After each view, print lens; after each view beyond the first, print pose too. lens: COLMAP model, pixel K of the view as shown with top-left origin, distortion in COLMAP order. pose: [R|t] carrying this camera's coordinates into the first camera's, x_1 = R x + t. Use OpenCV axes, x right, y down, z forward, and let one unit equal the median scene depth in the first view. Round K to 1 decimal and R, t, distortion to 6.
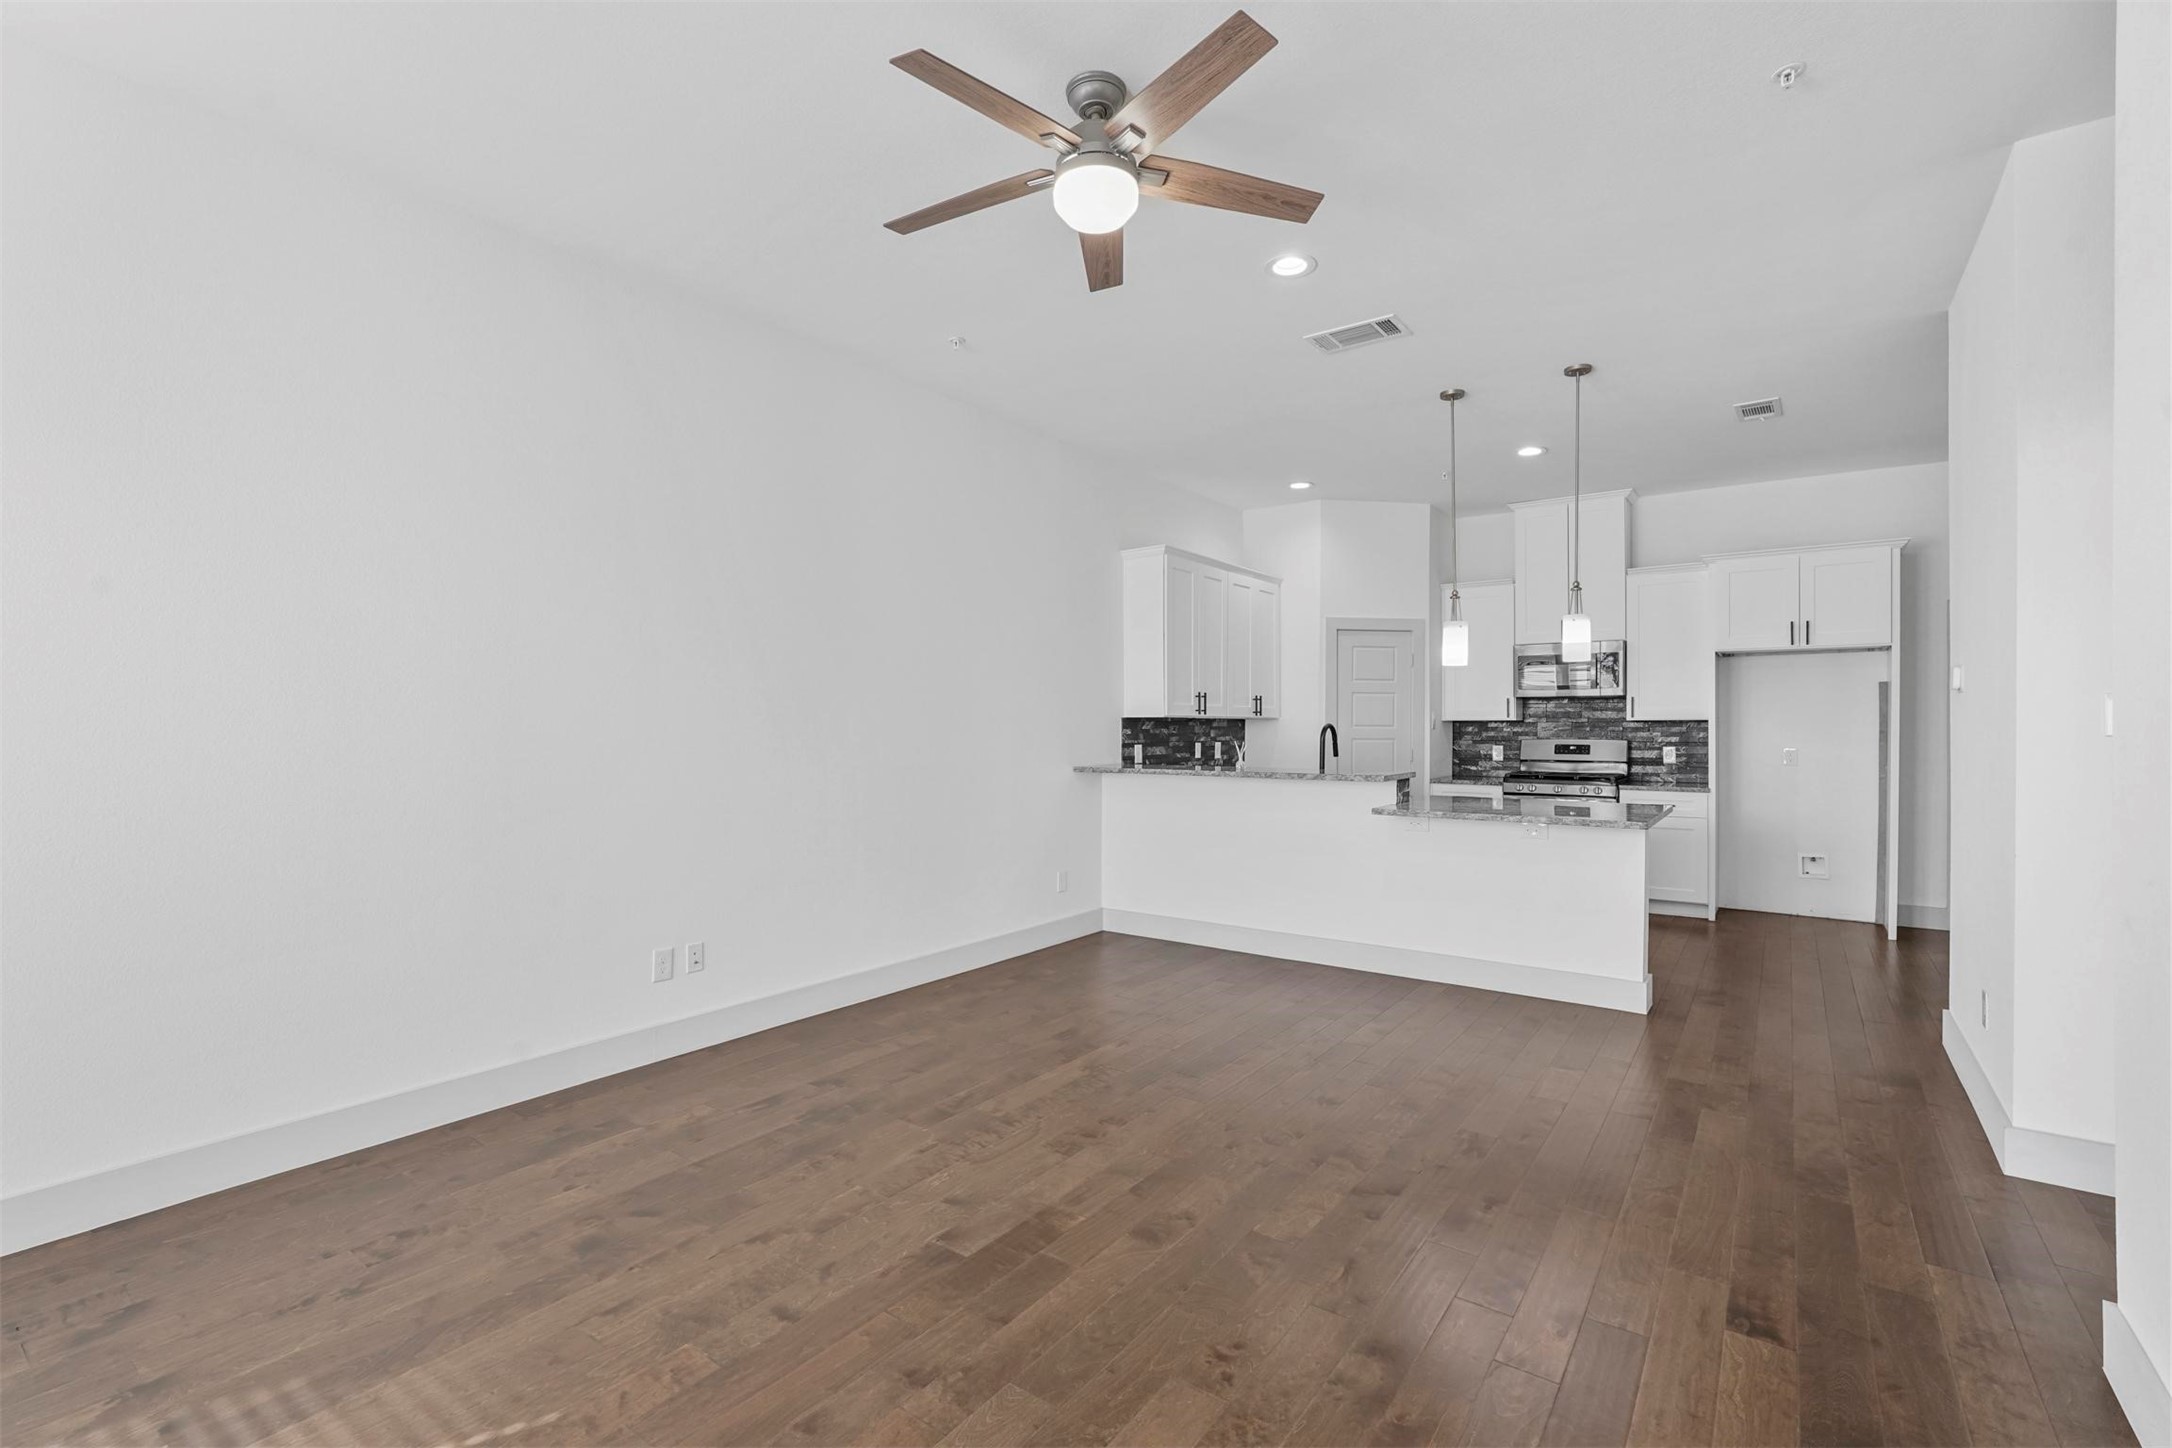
lens RADIAL K [[964.3, 0, 1086.0], [0, 964.3, 724.0], [0, 0, 1]] dist [-0.000971, 0.000095]
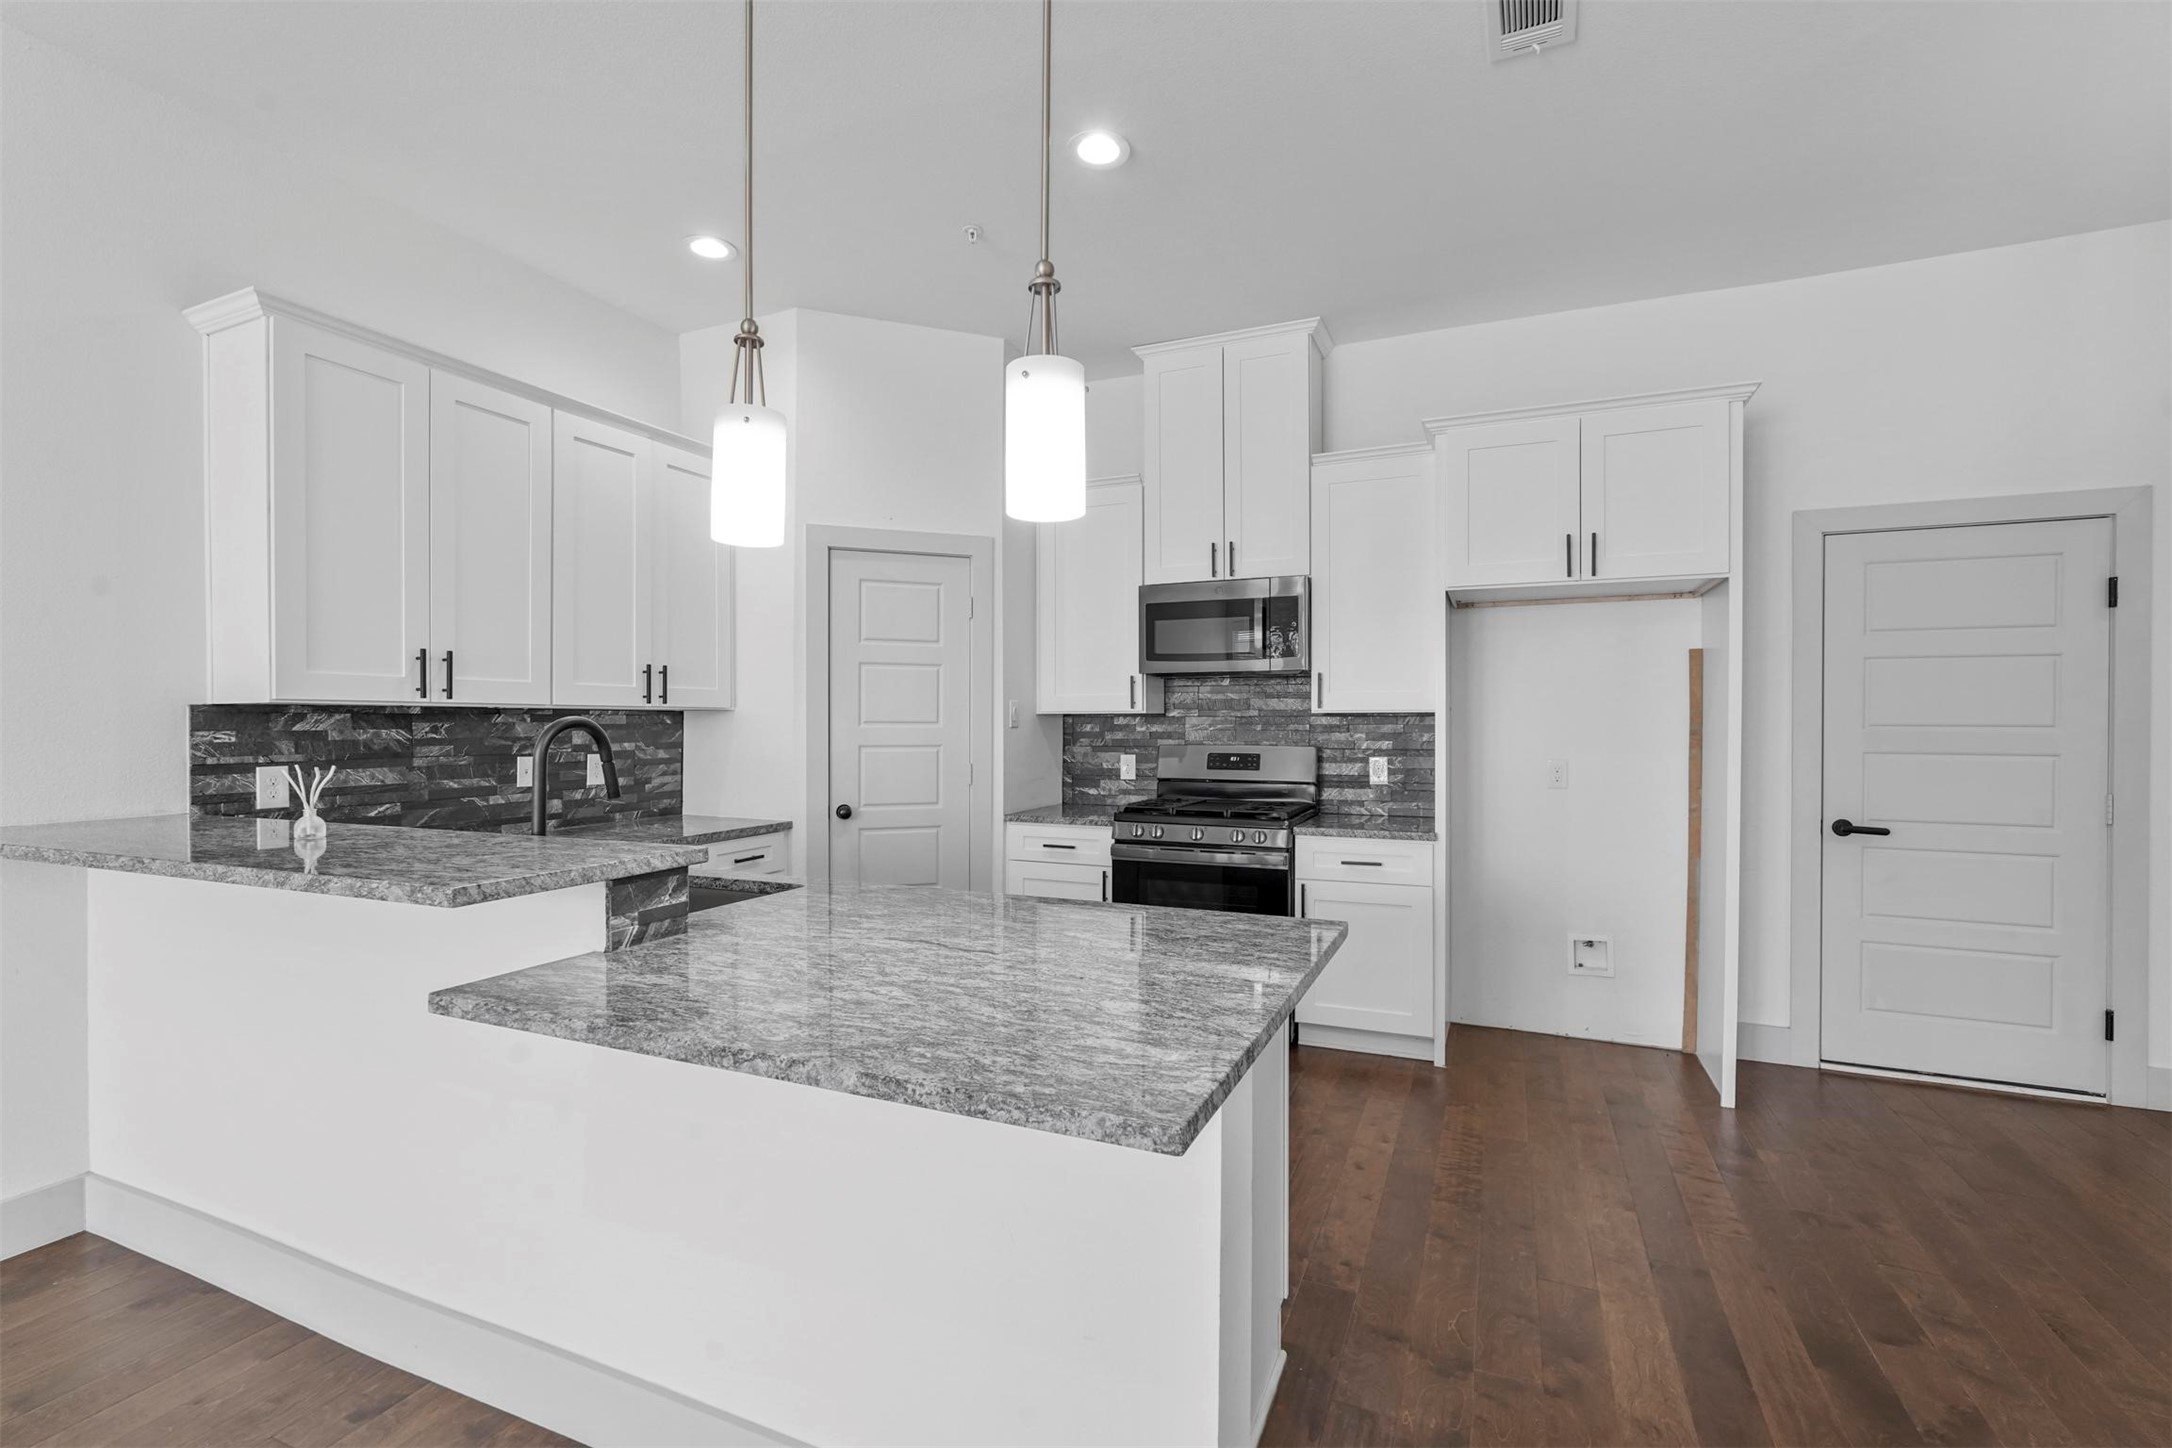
lens RADIAL K [[964.3, 0, 1086.0], [0, 964.3, 724.0], [0, 0, 1]] dist [-0.000971, 0.000095]
pose [[0.977117, -0.000848, 0.212700, 0.296514], [-0.000138, 0.999989, 0.004618, 0.000000], [-0.212701, -0.004541, 0.977107, 0.446251]]
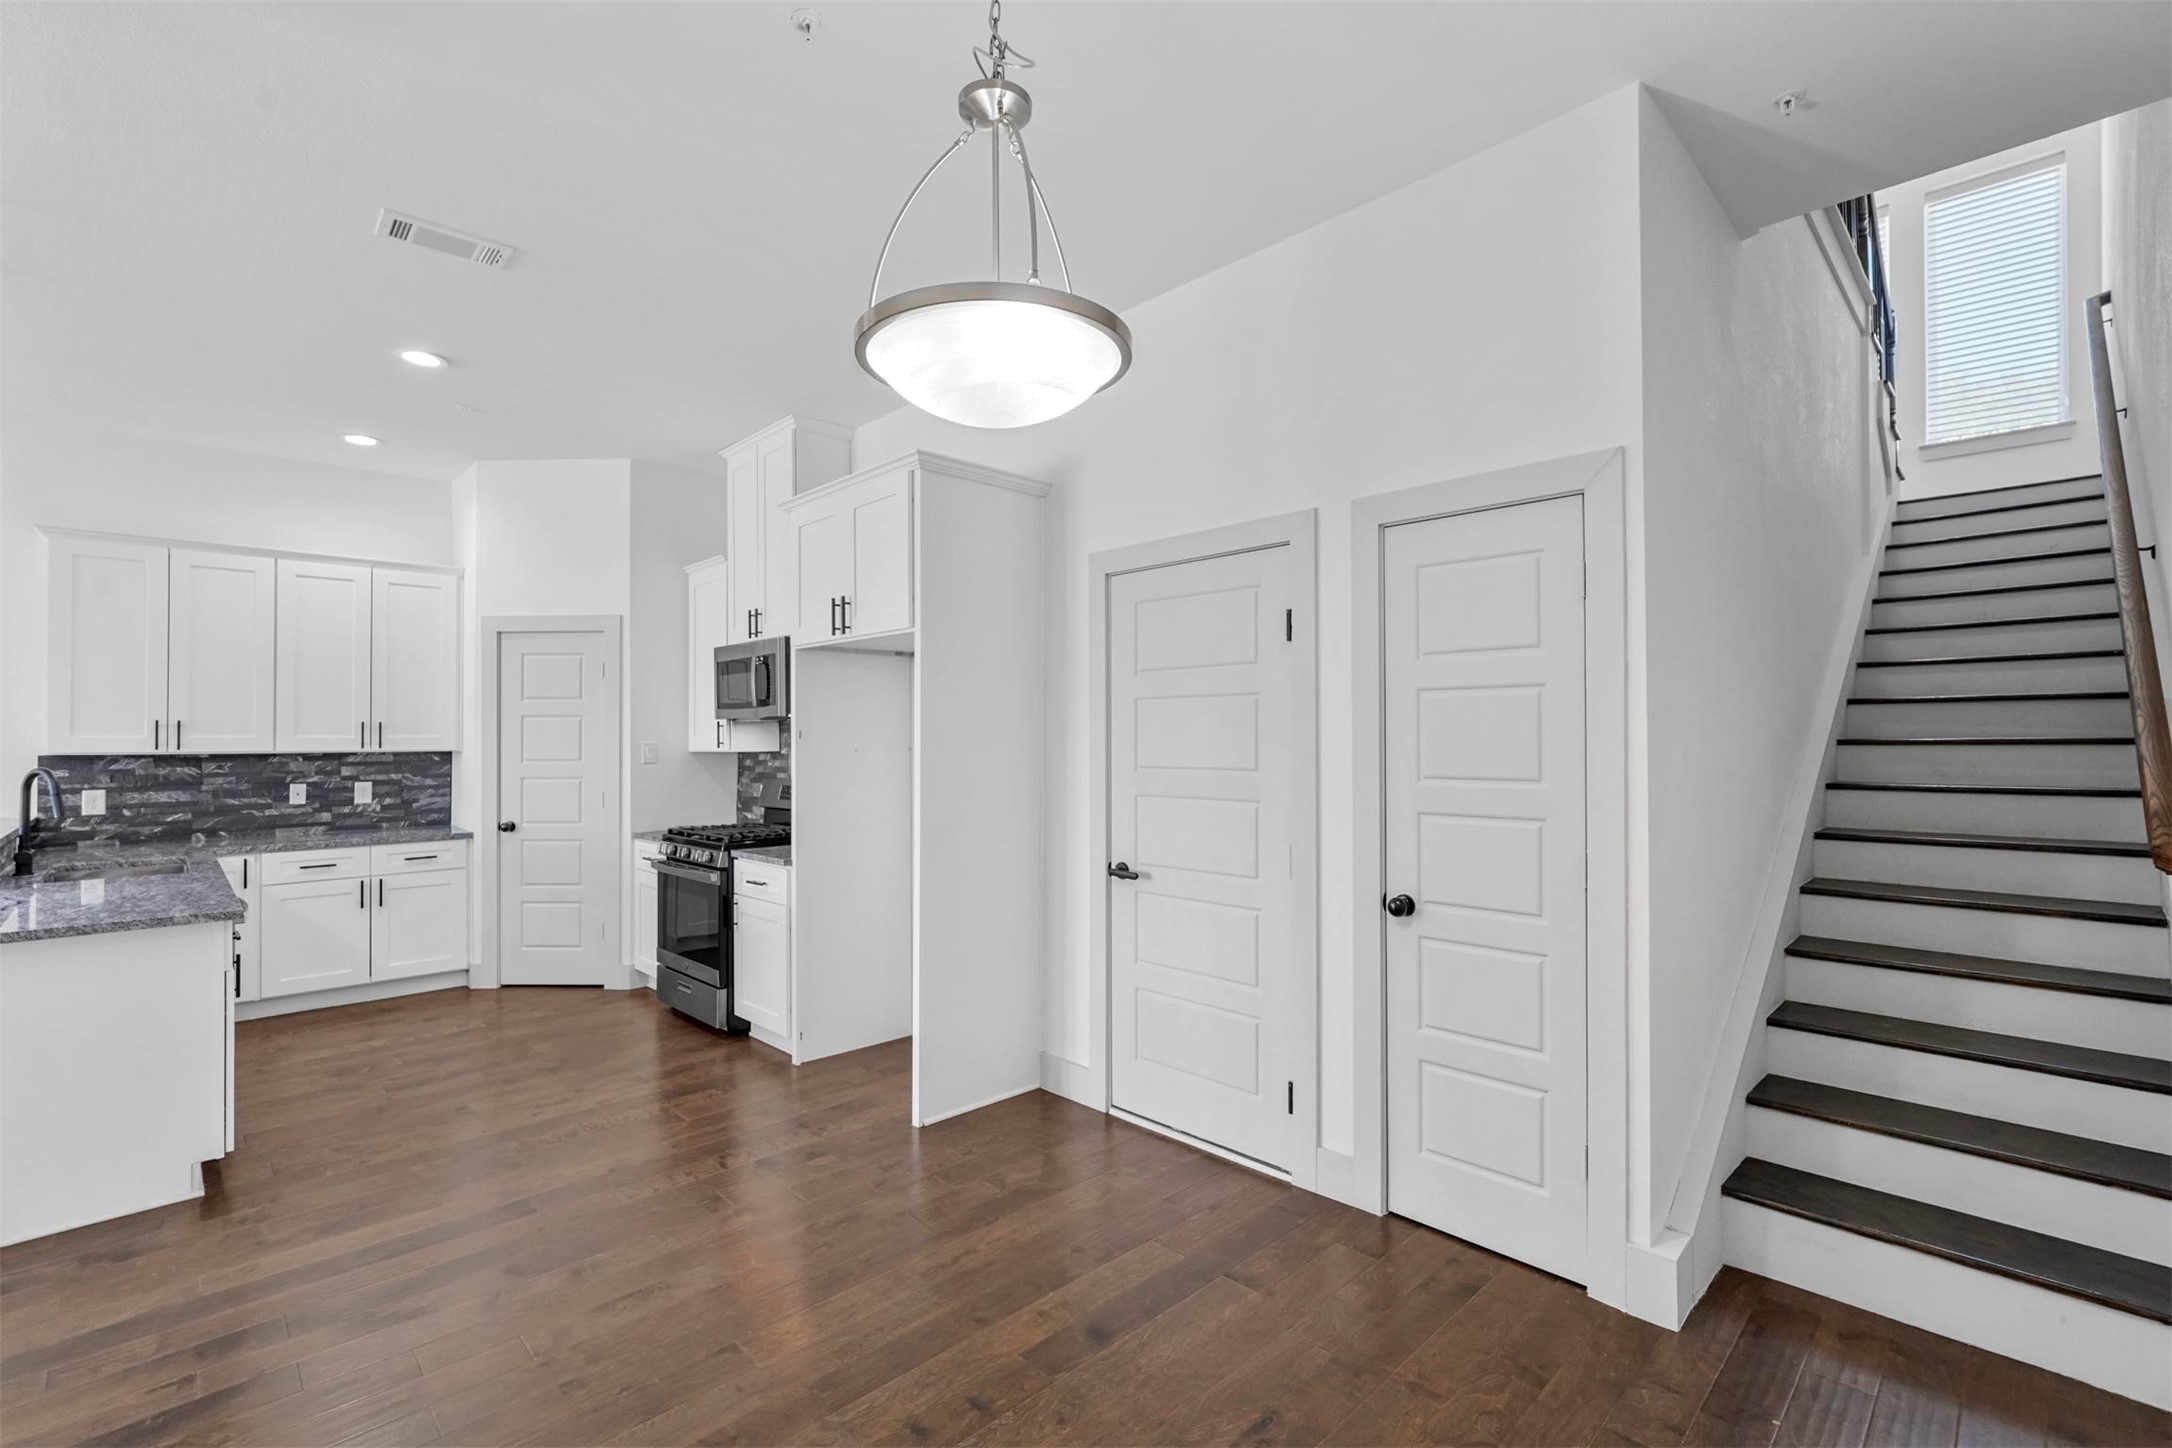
lens RADIAL K [[958.4, 0, 1086.0], [0, 958.4, 724.0], [0, 0, 1]] dist [-0.000585, 0.000150]
pose [[0.984807, -0.009512, -0.173390, 0.872803], [0.007083, 0.999868, -0.014623, -0.012880], [0.173506, 0.013173, 0.984745, 0.356623]]
